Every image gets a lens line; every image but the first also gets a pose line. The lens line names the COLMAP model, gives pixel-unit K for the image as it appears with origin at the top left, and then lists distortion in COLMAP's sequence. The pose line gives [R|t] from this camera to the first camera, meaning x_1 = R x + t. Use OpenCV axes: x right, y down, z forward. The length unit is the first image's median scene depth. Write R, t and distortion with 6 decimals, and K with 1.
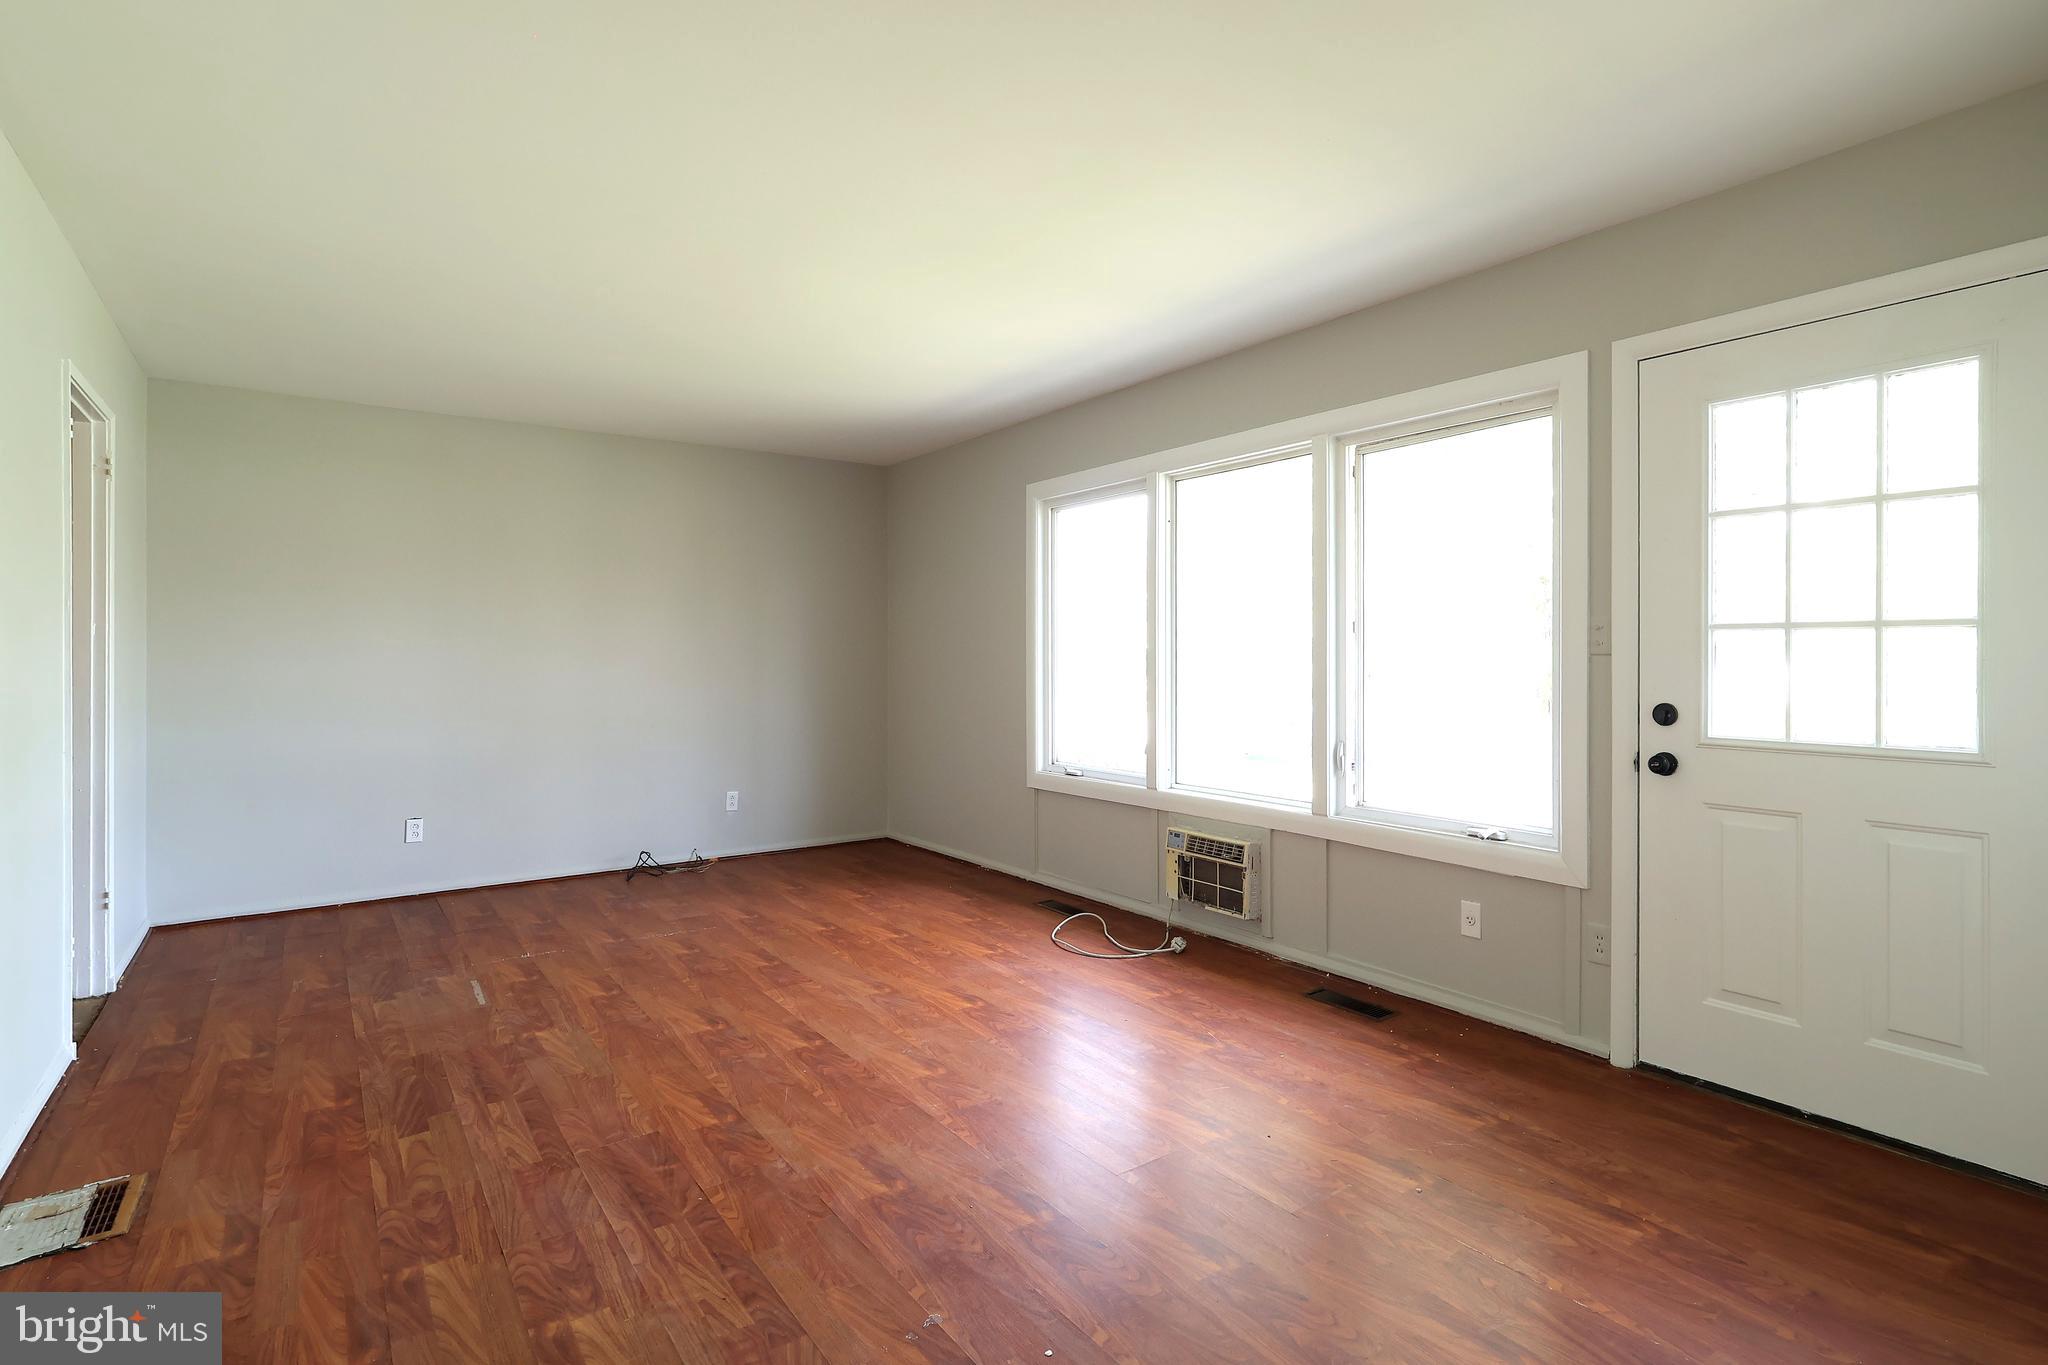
lens RADIAL K [[995.9, 0, 979.5], [0, 995.9, 671.2], [0, 0, 1]] dist [-0.003313, 0.001586]
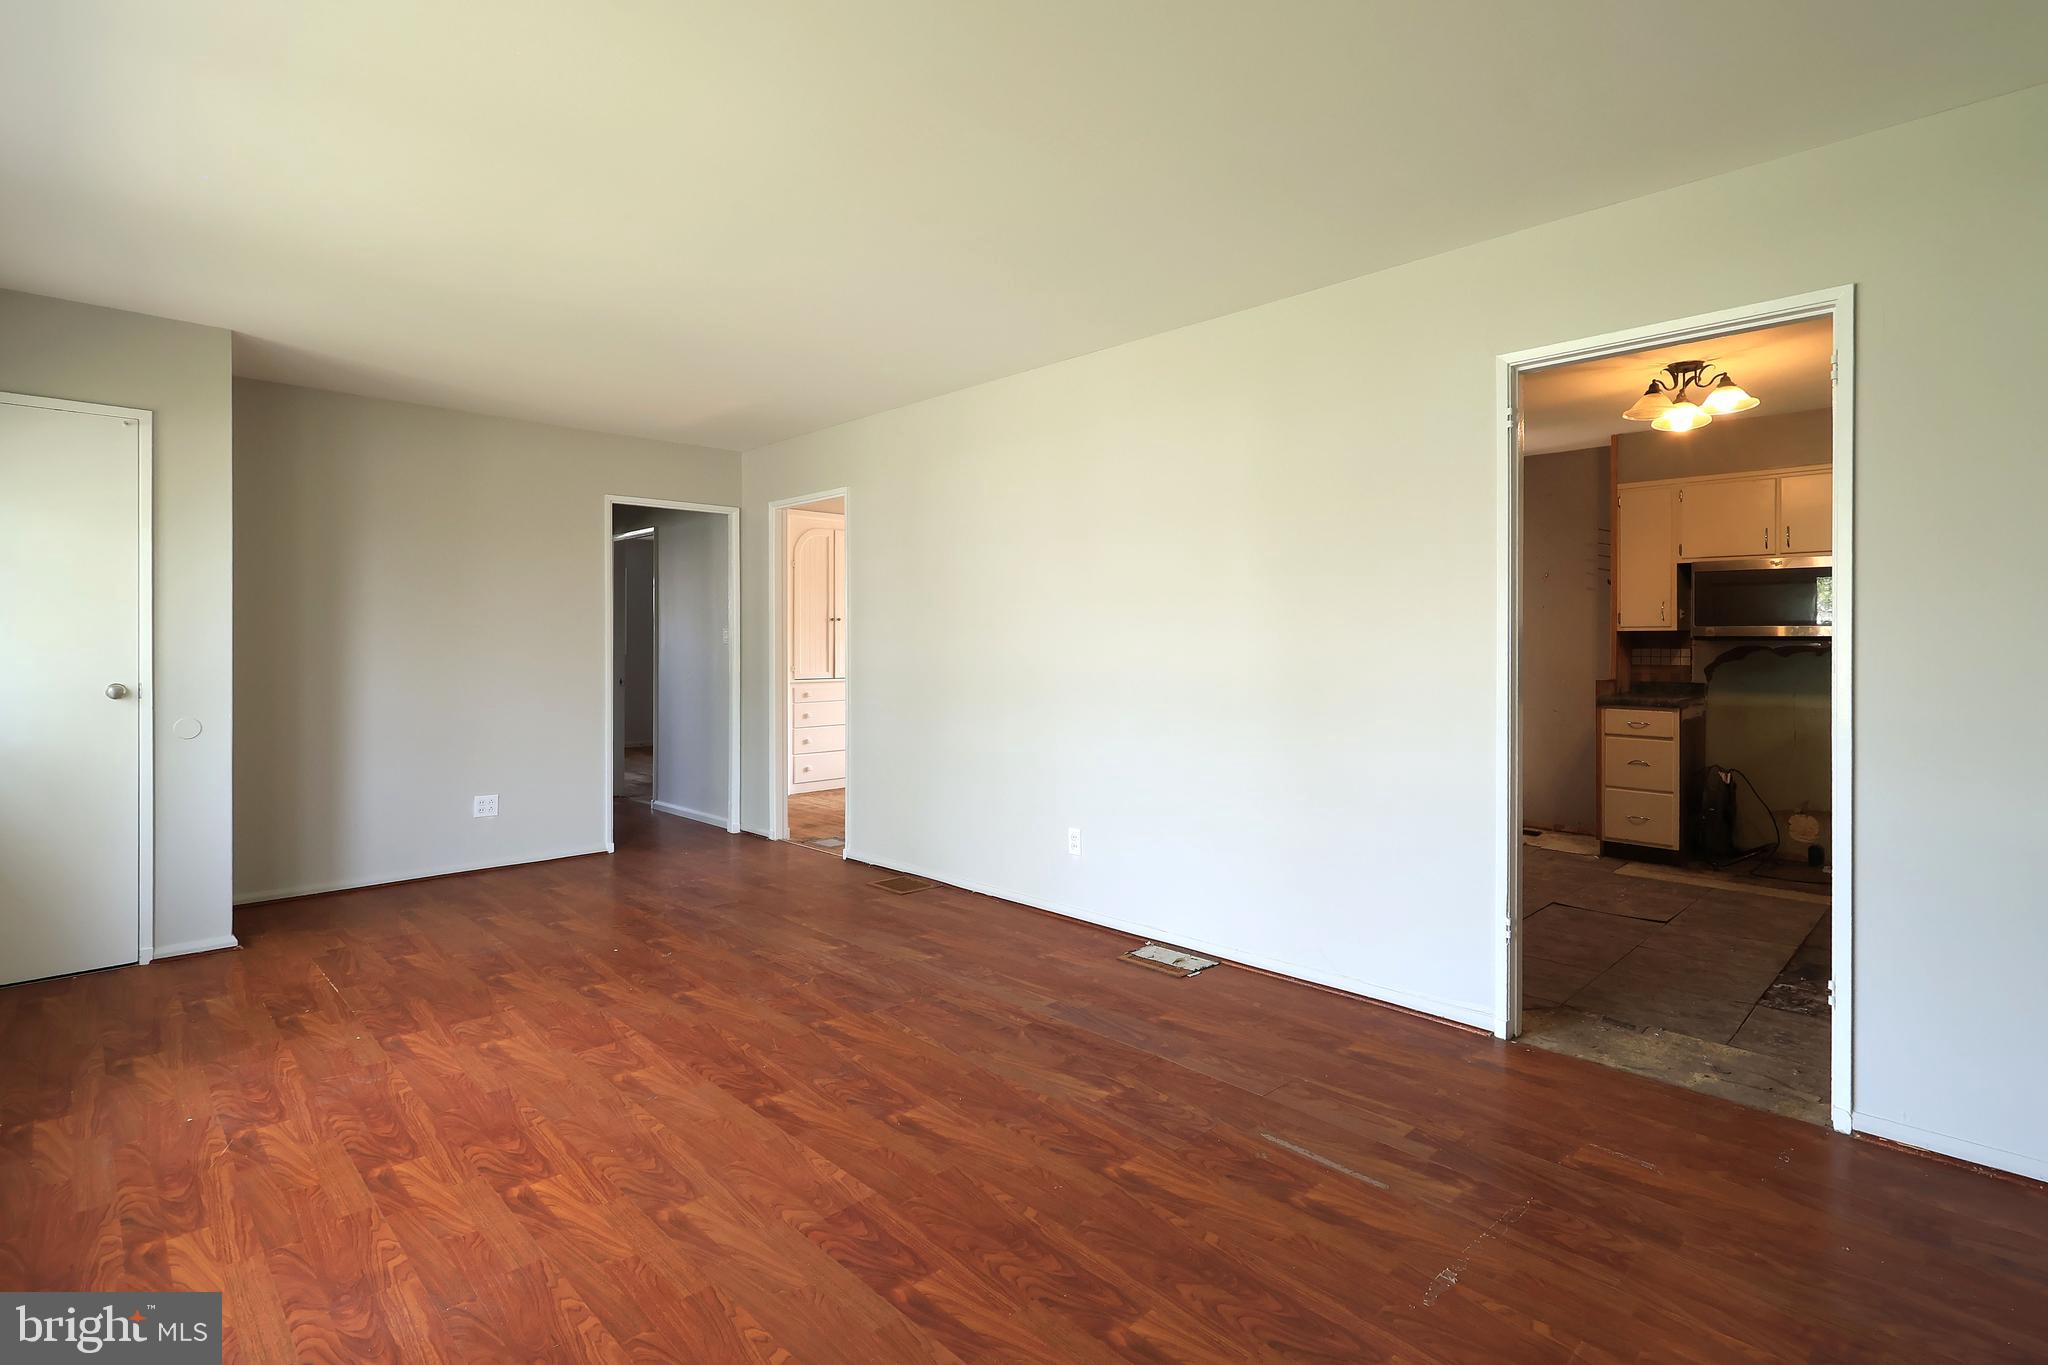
lens RADIAL K [[995.9, 0, 1024.3], [0, 995.9, 646.2], [0, 0, 1]] dist [-0.003313, 0.001586]
pose [[-0.978876, 0.004115, -0.204413, -0.219438], [0.000905, 0.999875, 0.015792, -0.031606], [0.204452, 0.015273, -0.978757, 1.944749]]
